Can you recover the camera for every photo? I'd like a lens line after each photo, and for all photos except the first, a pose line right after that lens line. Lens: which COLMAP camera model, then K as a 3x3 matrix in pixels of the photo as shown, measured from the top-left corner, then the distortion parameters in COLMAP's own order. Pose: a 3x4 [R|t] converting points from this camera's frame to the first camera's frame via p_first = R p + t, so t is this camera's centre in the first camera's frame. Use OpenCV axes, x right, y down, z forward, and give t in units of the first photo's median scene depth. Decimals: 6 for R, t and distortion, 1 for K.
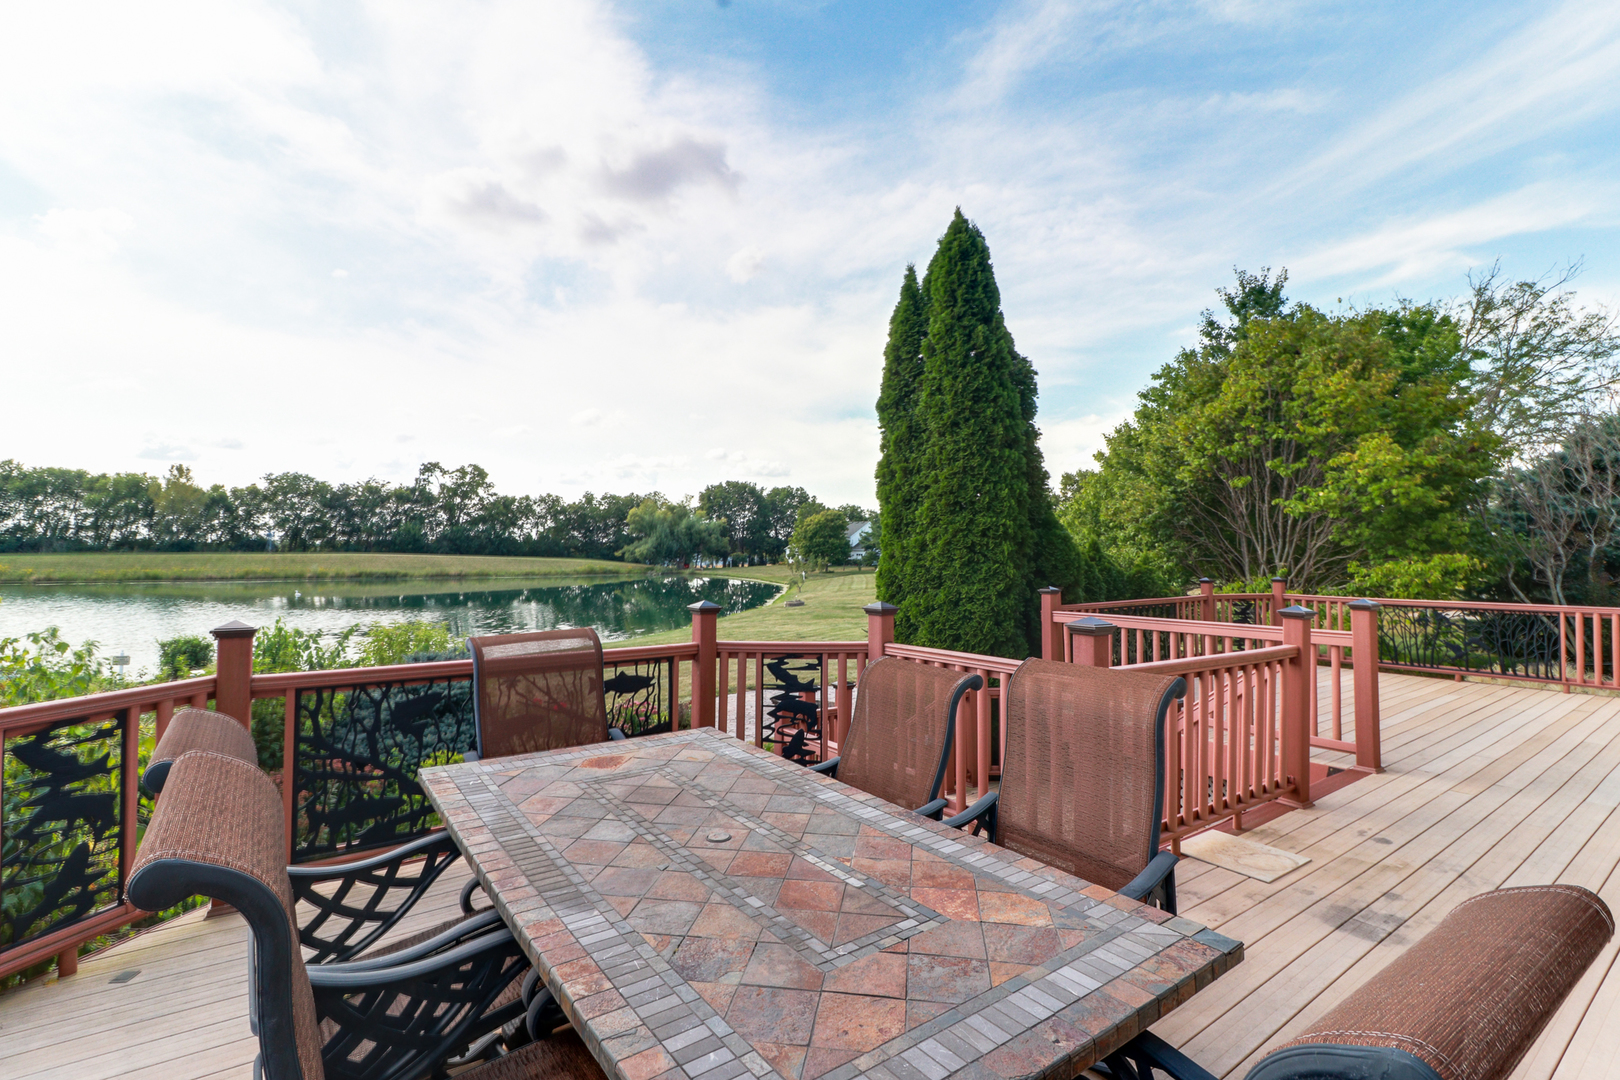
lens RADIAL K [[763.0, 0, 784.5], [0, 763.0, 533.7], [0, 0, 1]] dist [0.020082, -0.013059]
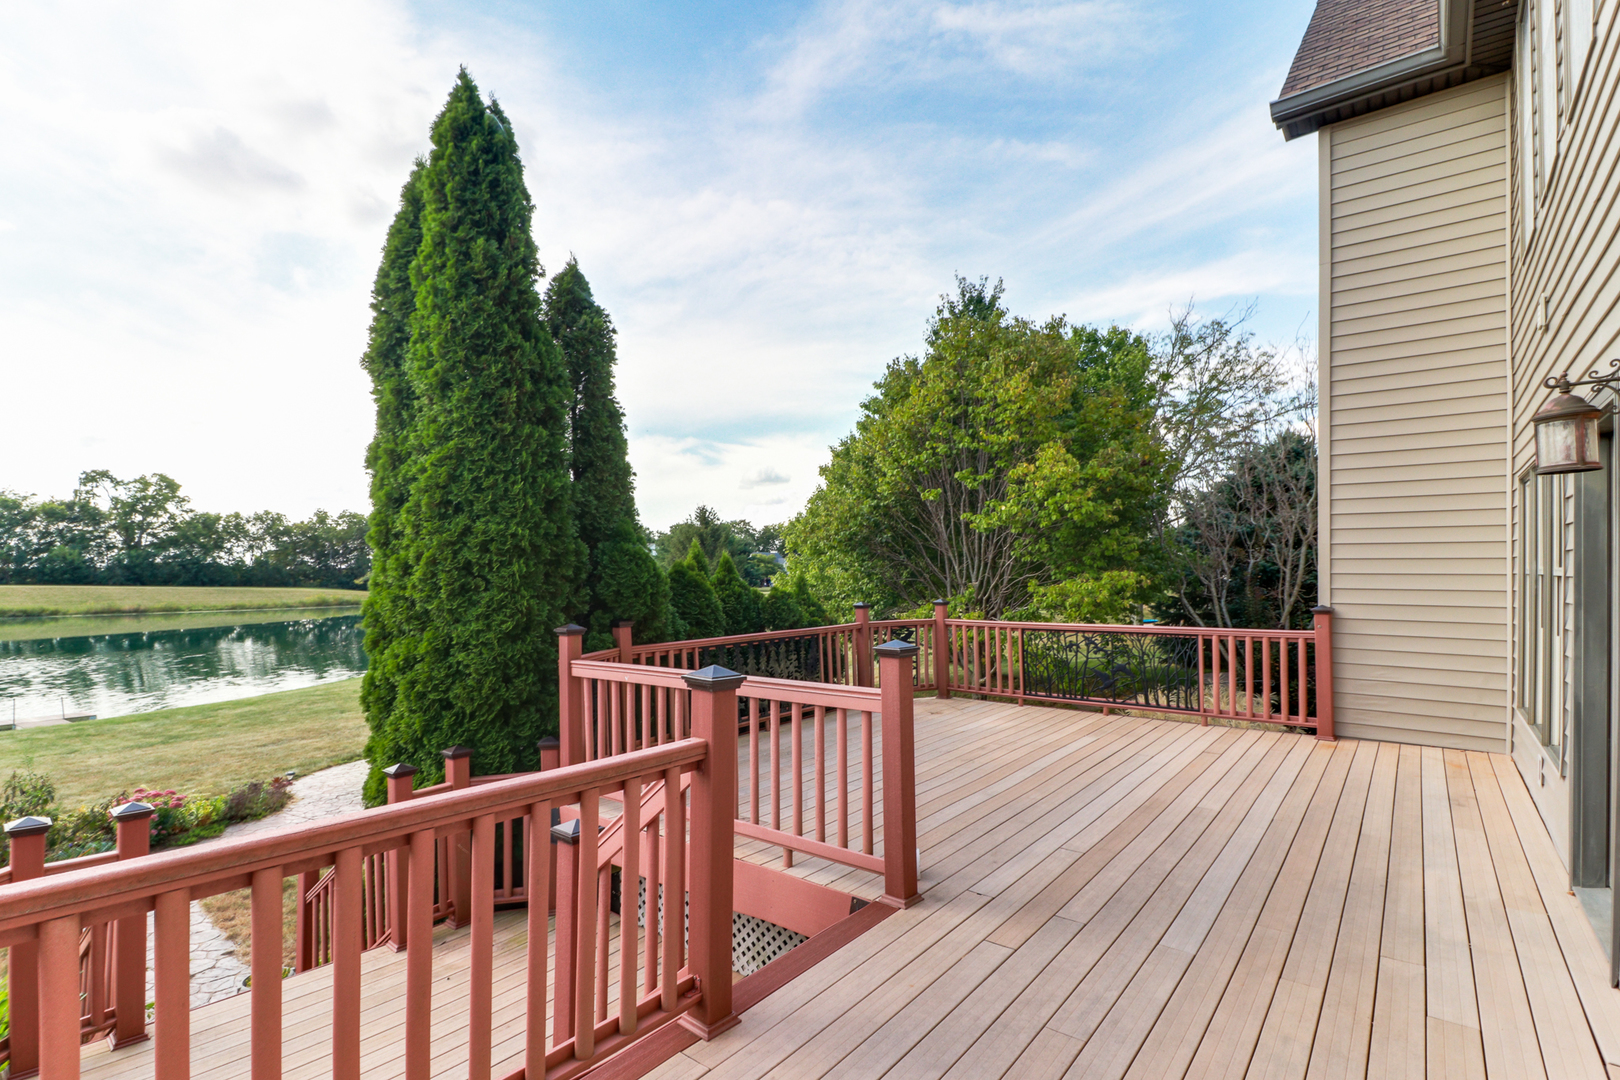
lens RADIAL K [[749.4, 0, 807.1], [0, 749.4, 567.6], [0, 0, 1]] dist [0.043604, -0.013114]
pose [[0.967528, -0.009150, 0.252597, 0.236997], [0.005756, 0.999883, 0.014171, 0.006110], [-0.252697, -0.012257, 0.967468, 0.180552]]
